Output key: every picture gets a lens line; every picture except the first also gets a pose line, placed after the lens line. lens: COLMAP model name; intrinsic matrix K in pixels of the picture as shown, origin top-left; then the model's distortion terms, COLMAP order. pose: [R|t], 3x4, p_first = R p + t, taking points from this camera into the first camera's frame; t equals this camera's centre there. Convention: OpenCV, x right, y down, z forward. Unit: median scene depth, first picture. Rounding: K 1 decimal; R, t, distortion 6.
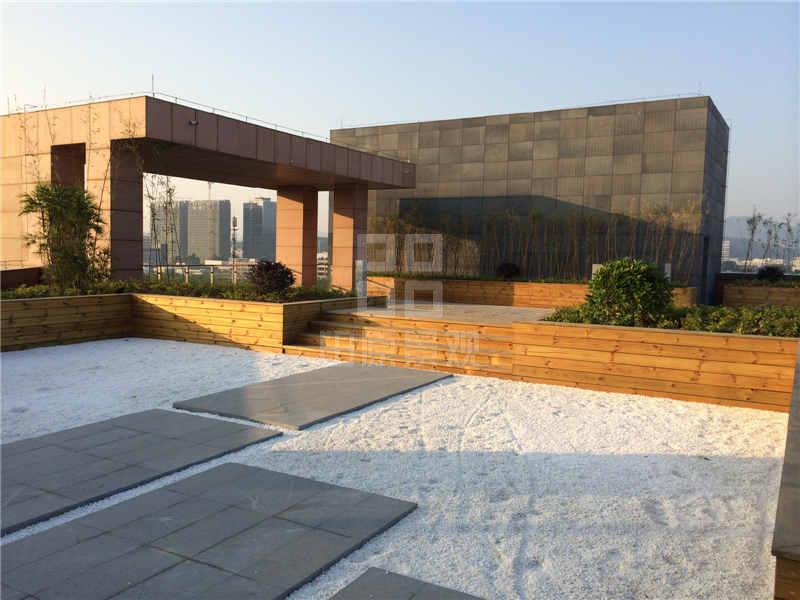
lens RADIAL K [[679.0, 0, 401.9], [0, 679.0, 299.1], [0, 0, 1]] dist [0.085794, -0.122279]
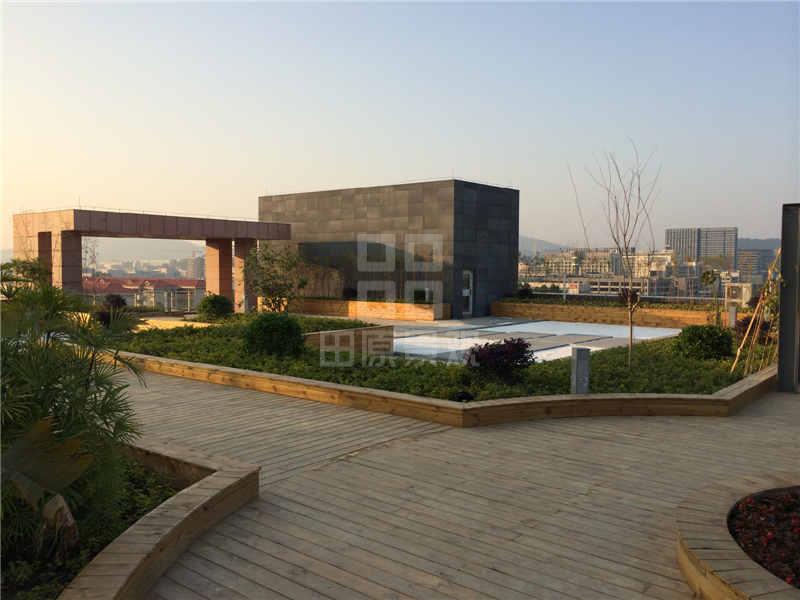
lens RADIAL K [[679.0, 0, 401.9], [0, 679.0, 299.1], [0, 0, 1]] dist [0.085794, -0.122279]
pose [[0.989056, -0.008576, -0.147294, 0.499473], [0.005282, 0.999727, -0.022742, 0.008647], [0.147448, 0.021715, 0.988831, -0.481490]]
